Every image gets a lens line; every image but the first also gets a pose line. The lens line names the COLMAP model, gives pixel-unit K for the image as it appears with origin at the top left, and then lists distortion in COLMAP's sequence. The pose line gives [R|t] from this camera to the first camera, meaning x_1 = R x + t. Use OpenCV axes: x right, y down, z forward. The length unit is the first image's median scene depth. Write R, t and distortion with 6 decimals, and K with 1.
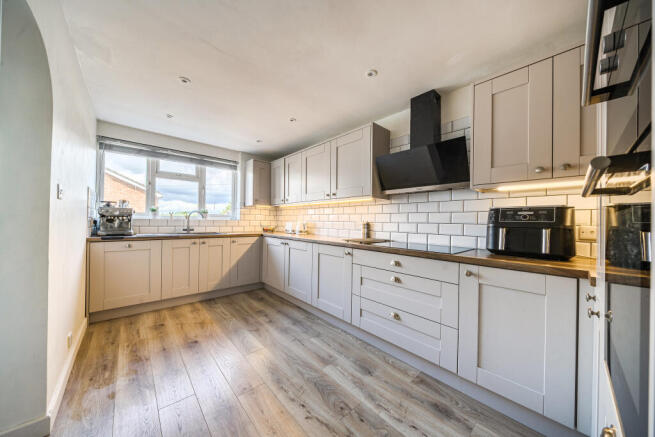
lens RADIAL K [[221.2, 0, 327.2], [0, 221.2, 217.8], [0, 0, 1]] dist [-0.007642, 0.000259]
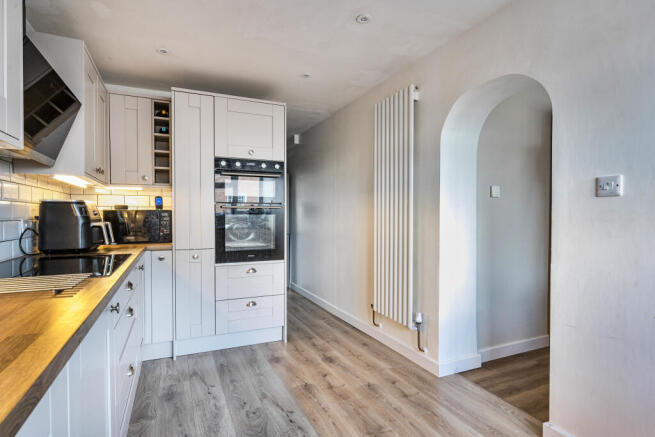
lens RADIAL K [[336.1, 0, 323.6], [0, 336.1, 218.9], [0, 0, 1]] dist [0.007957, -0.000277]
pose [[-0.952687, -0.013580, 0.303650, -0.452540], [-0.012999, 0.999908, 0.003934, 0.006879], [-0.303676, -0.000199, -0.952775, 1.593147]]
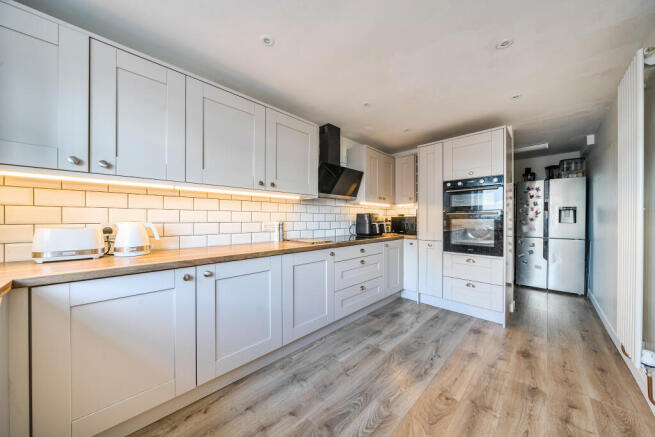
lens RADIAL K [[221.2, 0, 319.5], [0, 221.2, 219.5], [0, 0, 1]] dist [-0.007642, 0.000259]
pose [[-0.036623, -0.011927, 0.999258, -0.987925], [-0.014301, 0.999833, 0.011410, -0.002703], [-0.999227, -0.013872, -0.036787, 1.217007]]
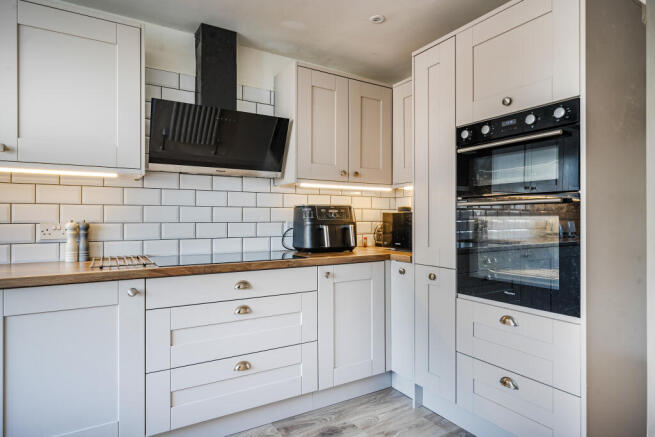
lens RADIAL K [[370.3, 0, 314.8], [0, 370.3, 215.7], [0, 0, 1]] dist [-0.009062, -0.001287]
pose [[0.194231, -0.002725, 0.980952, -0.652027], [-0.009092, 0.999948, 0.004578, -0.003967], [-0.980914, -0.009808, 0.194196, 0.535749]]
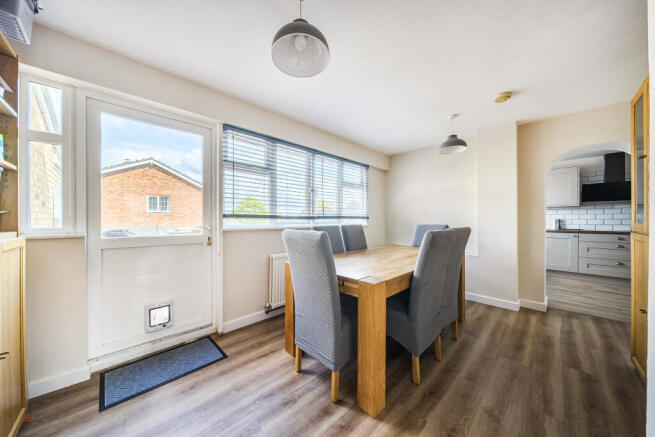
lens RADIAL K [[221.2, 0, 315.0], [0, 221.2, 219.4], [0, 0, 1]] dist [-0.007642, 0.000259]
pose [[0.999909, -0.012118, 0.005965, -2.407225], [0.012011, 0.999772, 0.017652, -0.046338], [-0.006178, -0.017578, 0.999826, -0.980094]]
